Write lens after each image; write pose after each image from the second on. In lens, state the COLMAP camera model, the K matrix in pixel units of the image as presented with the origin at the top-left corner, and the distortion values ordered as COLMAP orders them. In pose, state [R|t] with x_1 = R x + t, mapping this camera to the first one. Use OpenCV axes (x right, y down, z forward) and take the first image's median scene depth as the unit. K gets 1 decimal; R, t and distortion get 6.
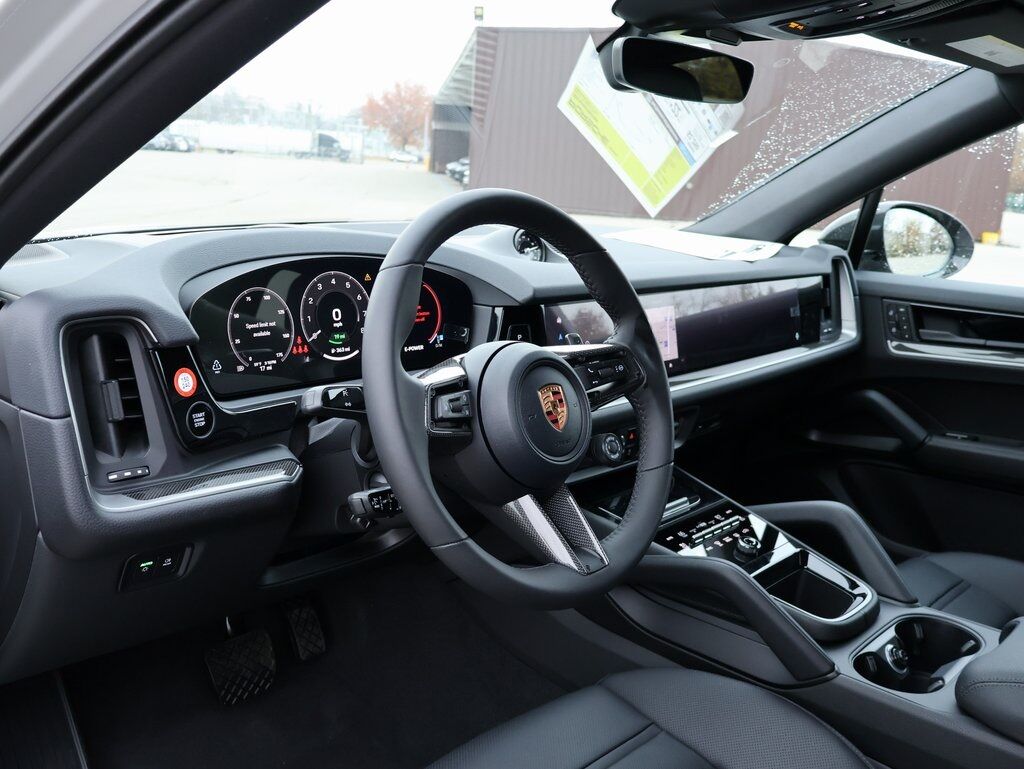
lens RADIAL K [[954.3, 0, 504.5], [0, 954.3, 394.5], [0, 0, 1]] dist [-0.006916, 0.000000]
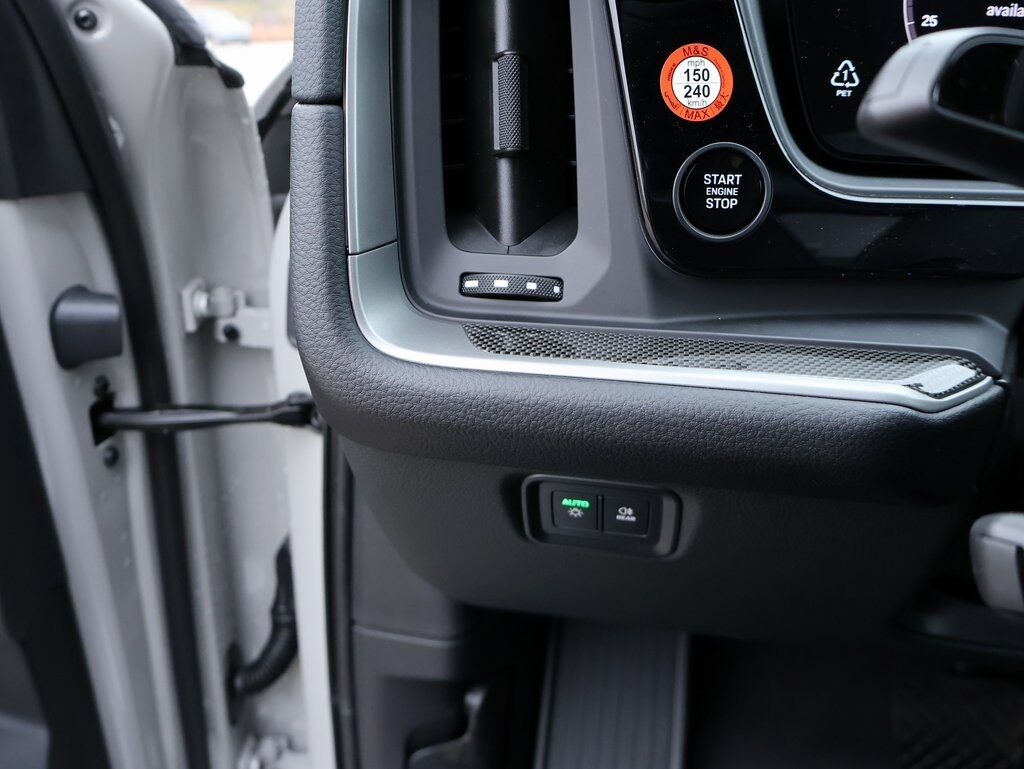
lens RADIAL K [[954.3, 0, 513.5], [0, 954.3, 391.8], [0, 0, 1]] dist [-0.006916, 0.000000]
pose [[0.568997, 0.245526, -0.784831, -0.040832], [-0.169074, 0.968927, 0.180541, 0.042678], [0.804771, 0.029967, 0.592828, 0.610176]]
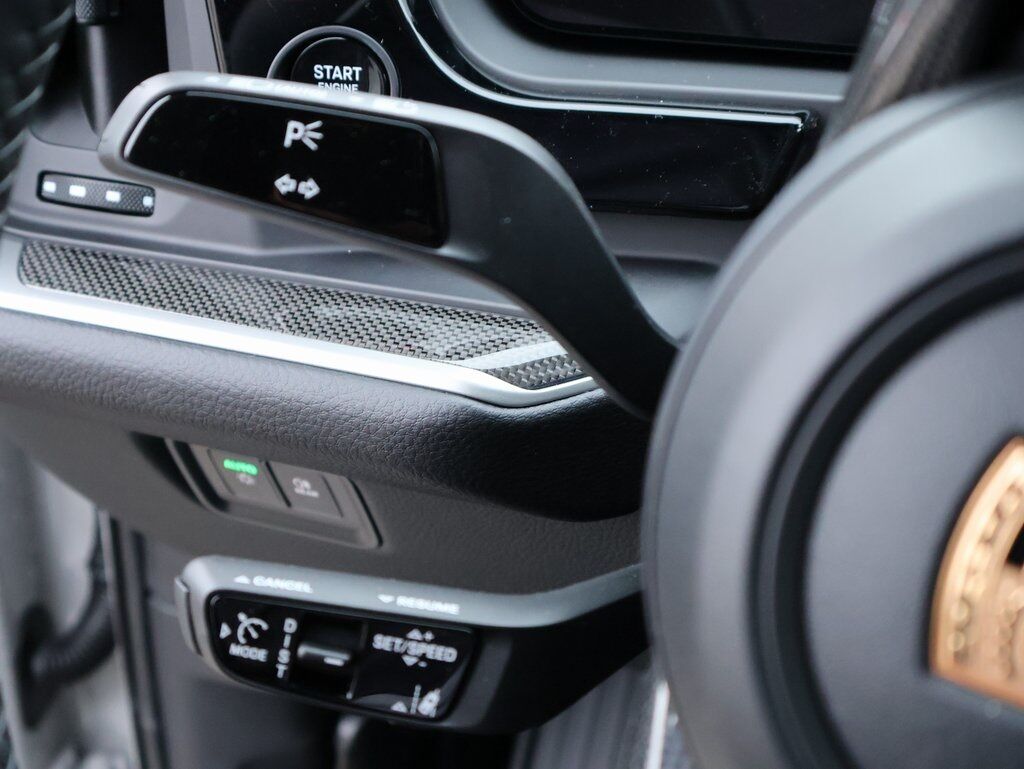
lens RADIAL K [[1983.8, 0, 515.2], [0, 1983.8, 387.4], [0, 0, 1]] dist [-0.005336, 0.000000]
pose [[0.376899, 0.382061, -0.843787, 0.210135], [-0.170256, 0.924021, 0.342342, -0.090417], [0.910473, 0.014632, 0.413311, 0.690161]]
